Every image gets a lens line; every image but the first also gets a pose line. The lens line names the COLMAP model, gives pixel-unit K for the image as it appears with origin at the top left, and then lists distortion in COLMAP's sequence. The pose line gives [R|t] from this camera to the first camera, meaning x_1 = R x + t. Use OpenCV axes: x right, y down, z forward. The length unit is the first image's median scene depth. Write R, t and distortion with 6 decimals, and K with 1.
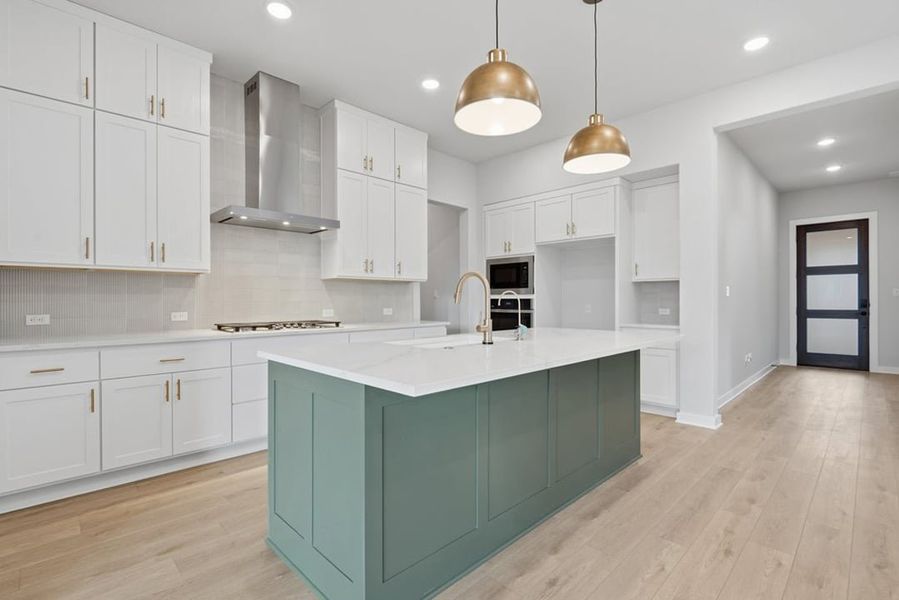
lens RADIAL K [[417.8, 0, 449.5], [0, 417.8, 300.0], [0, 0, 1]] dist [-0.002424, -0.001044]
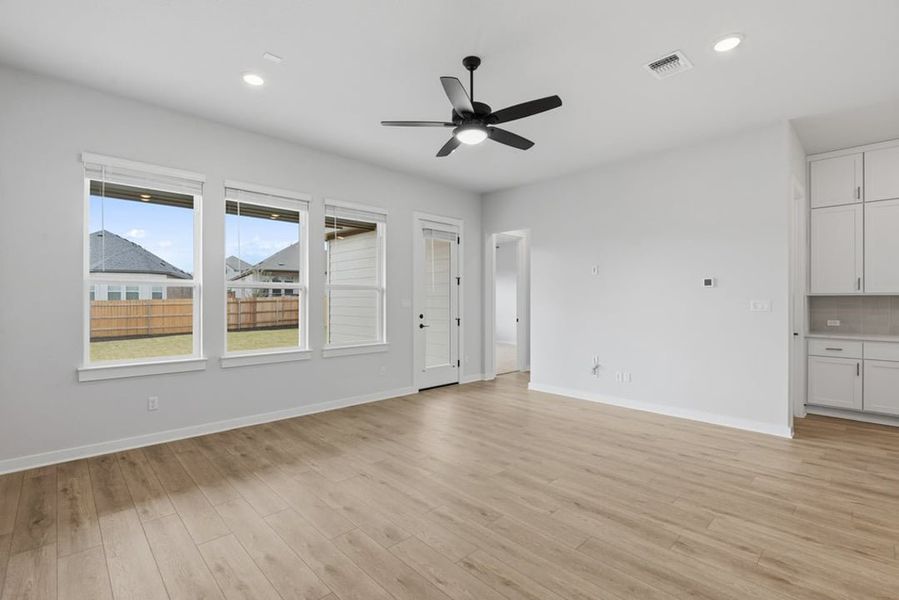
lens RADIAL K [[392.5, 0, 465.4], [0, 392.5, 299.3], [0, 0, 1]] dist [-0.001422, -0.000308]
pose [[-0.010696, 0.002112, -0.999941, 0.485994], [-0.003786, 0.999991, 0.002153, -0.034641], [0.999936, 0.003809, -0.010688, -0.389285]]
